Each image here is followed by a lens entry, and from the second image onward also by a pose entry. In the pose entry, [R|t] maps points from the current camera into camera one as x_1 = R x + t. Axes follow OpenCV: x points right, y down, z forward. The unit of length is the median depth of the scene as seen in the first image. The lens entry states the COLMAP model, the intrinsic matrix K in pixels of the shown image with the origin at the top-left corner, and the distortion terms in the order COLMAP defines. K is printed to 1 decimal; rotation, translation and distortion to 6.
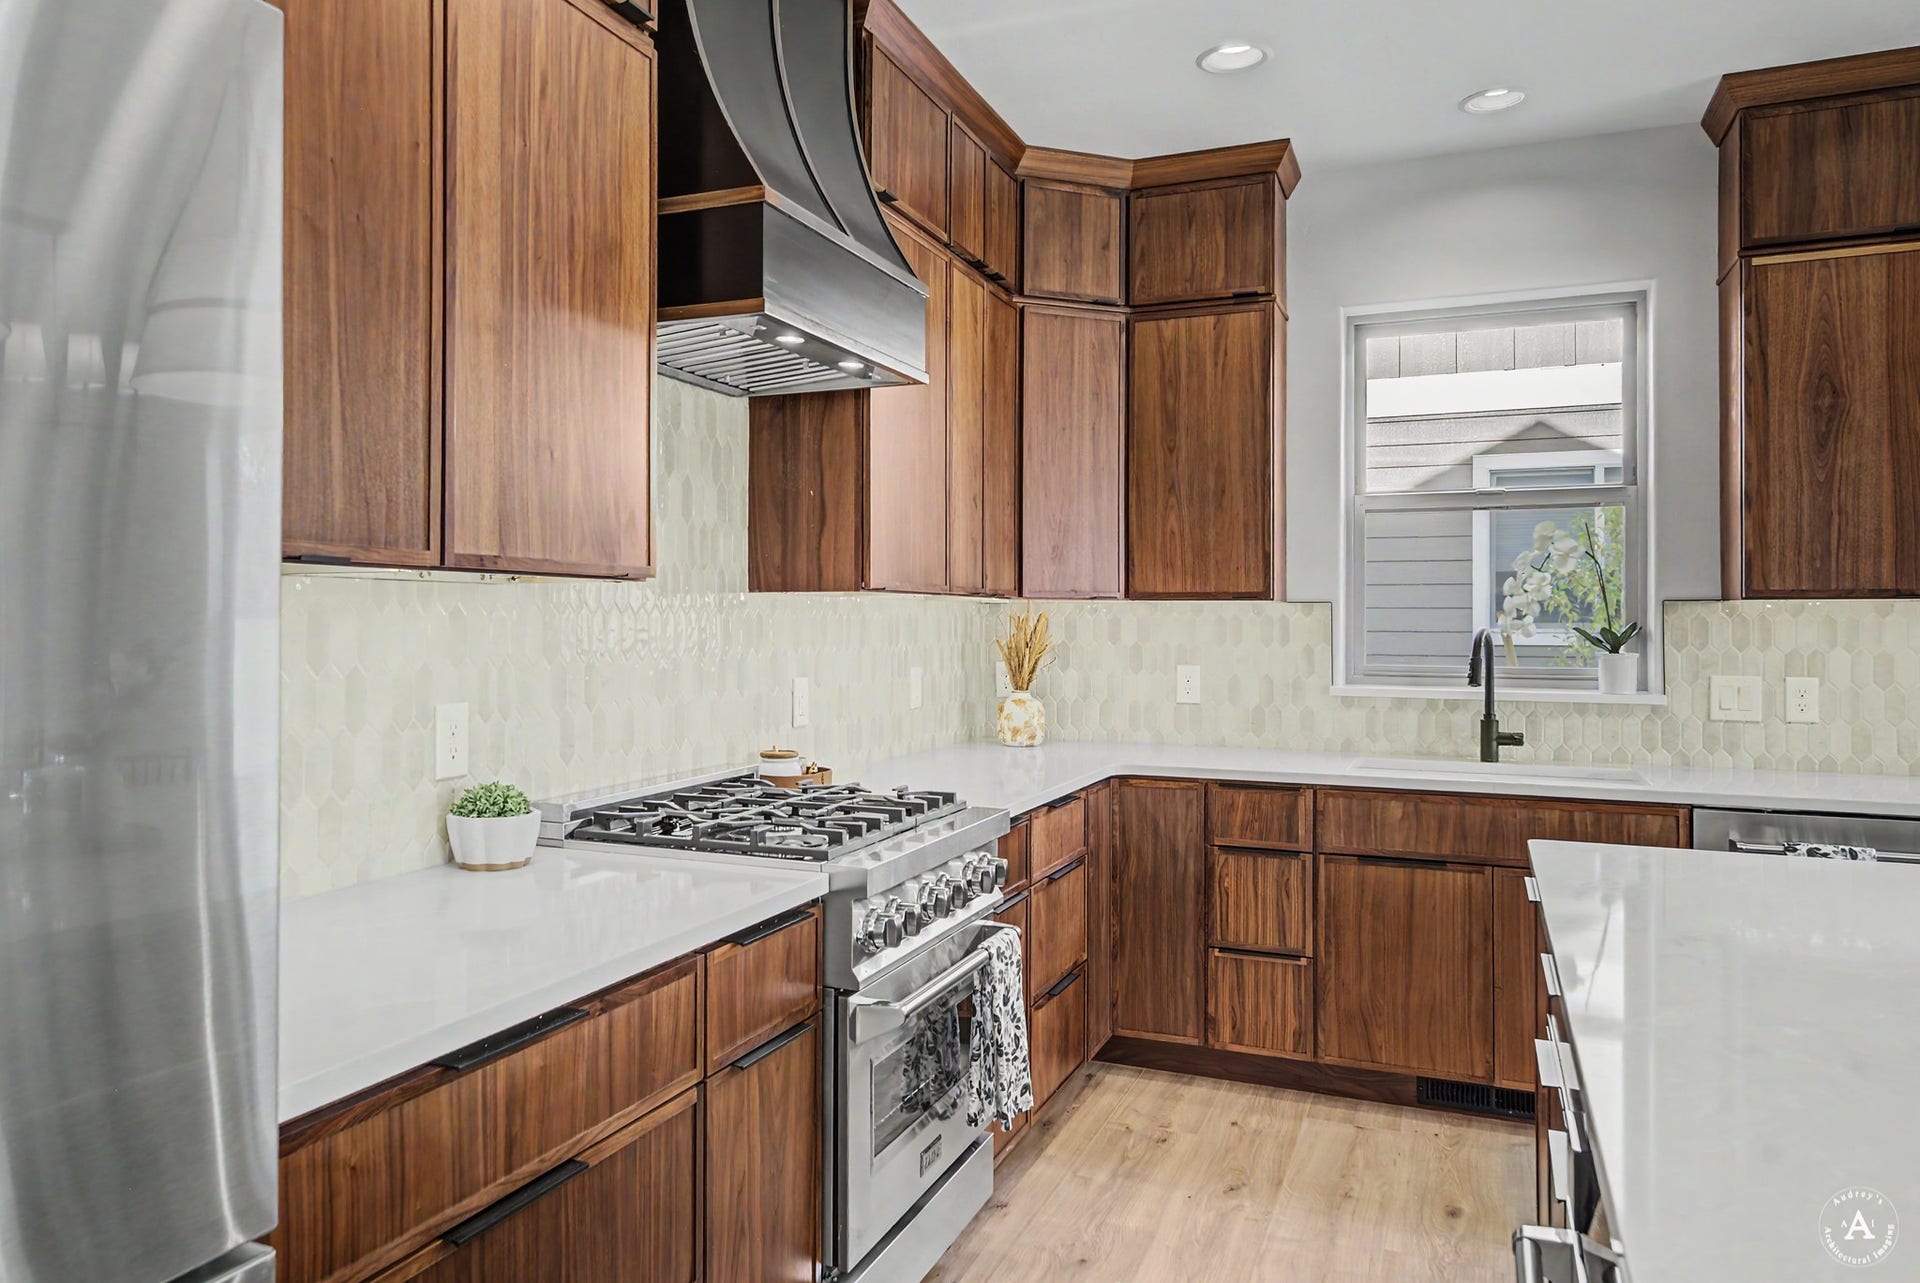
lens RADIAL K [[1262.0, 0, 901.2], [0, 1262.0, 609.5], [0, 0, 1]] dist [0.011341, 0.003977]
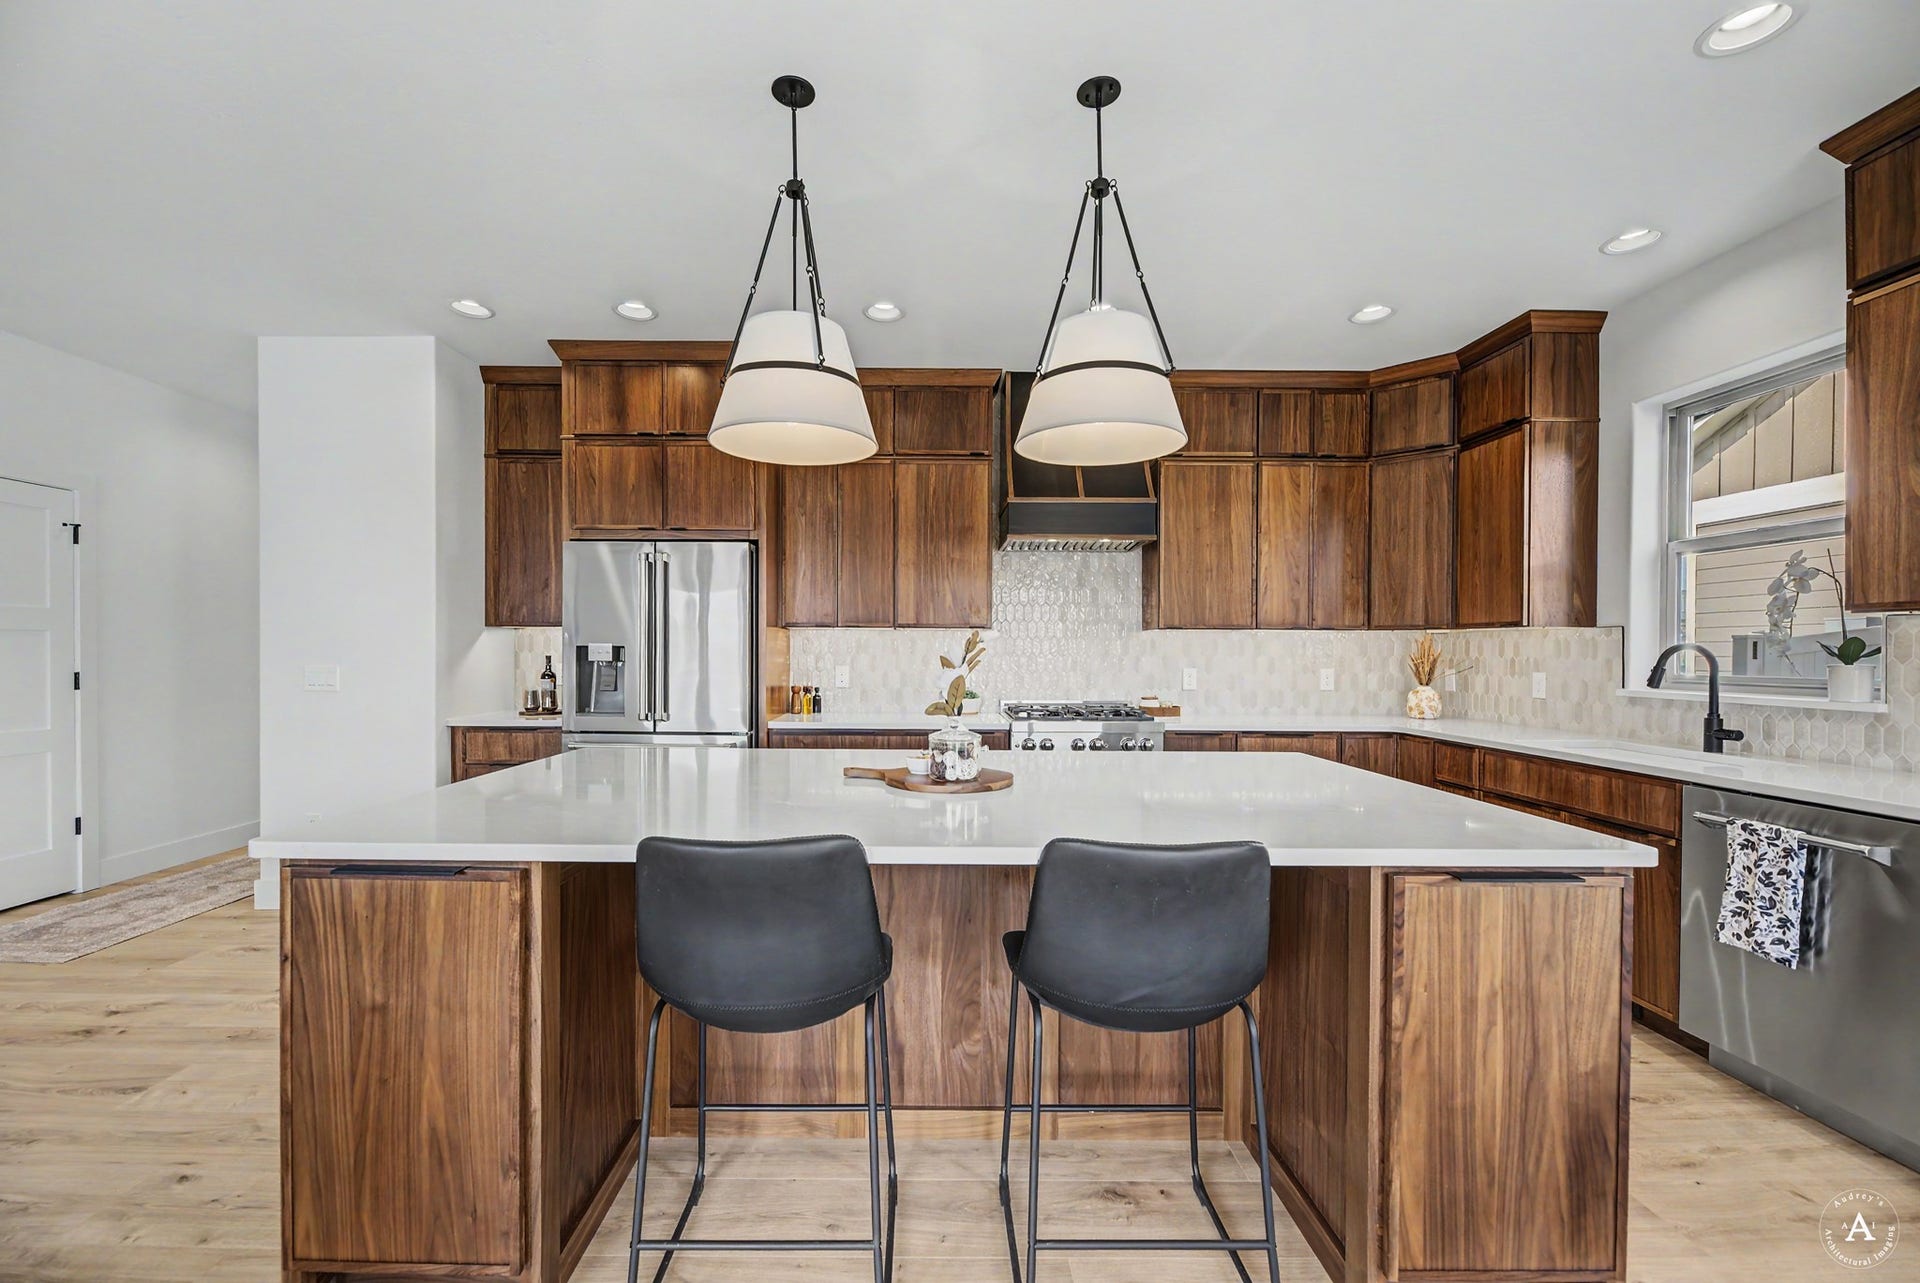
lens RADIAL K [[773.8, 0, 990.3], [0, 773.8, 656.0], [0, 0, 1]] dist [0.000871, -0.002035]
pose [[0.453497, 0.002328, -0.891255, 0.851169], [0.005977, 0.999966, 0.005653, 0.019293], [0.891238, -0.007891, 0.453467, 0.037388]]
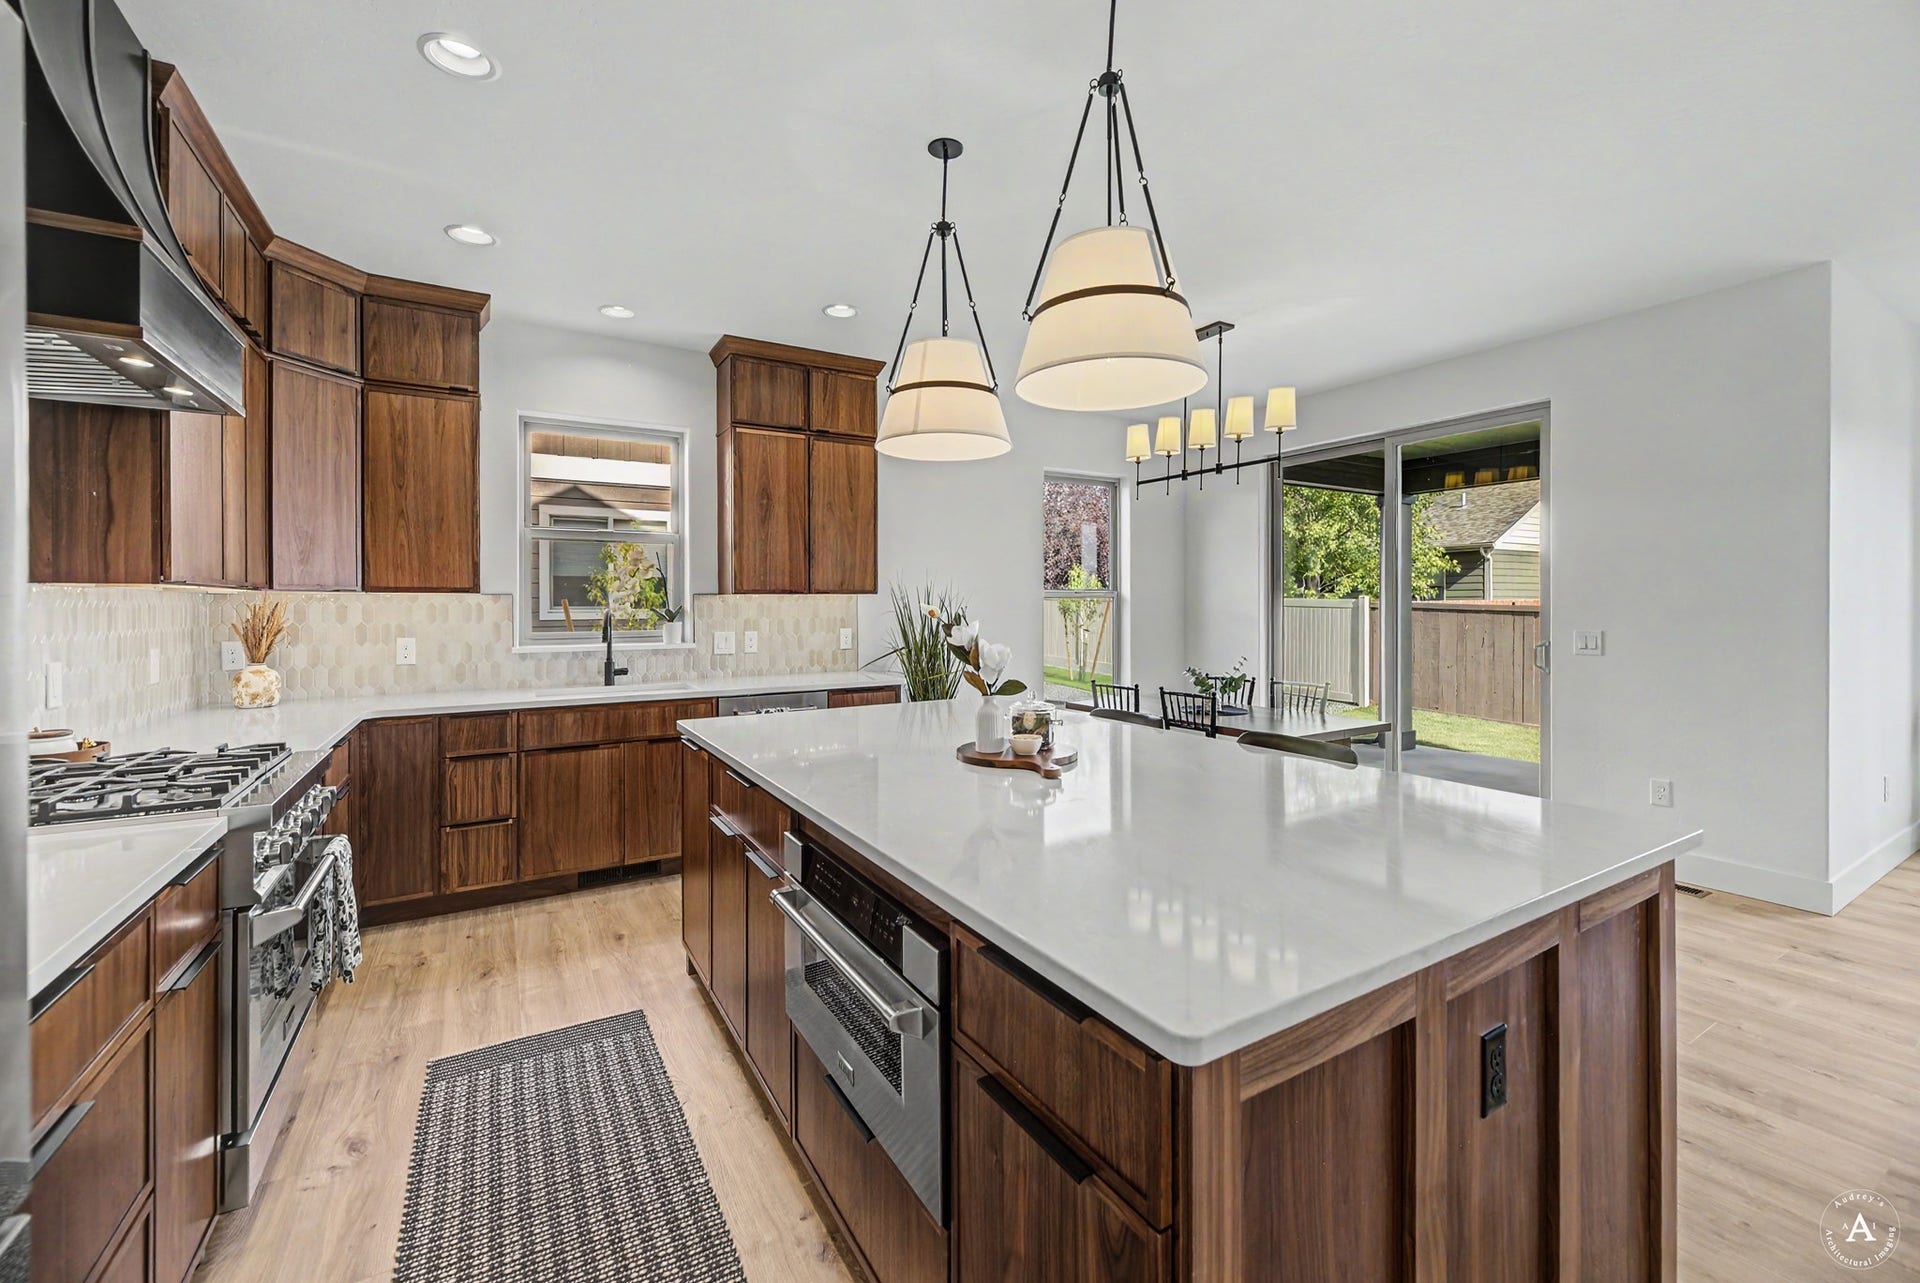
lens RADIAL K [[773.8, 0, 918.5], [0, 773.8, 605.3], [0, 0, 1]] dist [0.000871, -0.002035]
pose [[0.601336, -0.006944, 0.798966, -0.142055], [-0.000122, 0.999961, 0.008783, -0.000611], [-0.798997, -0.005379, 0.601312, 0.010494]]
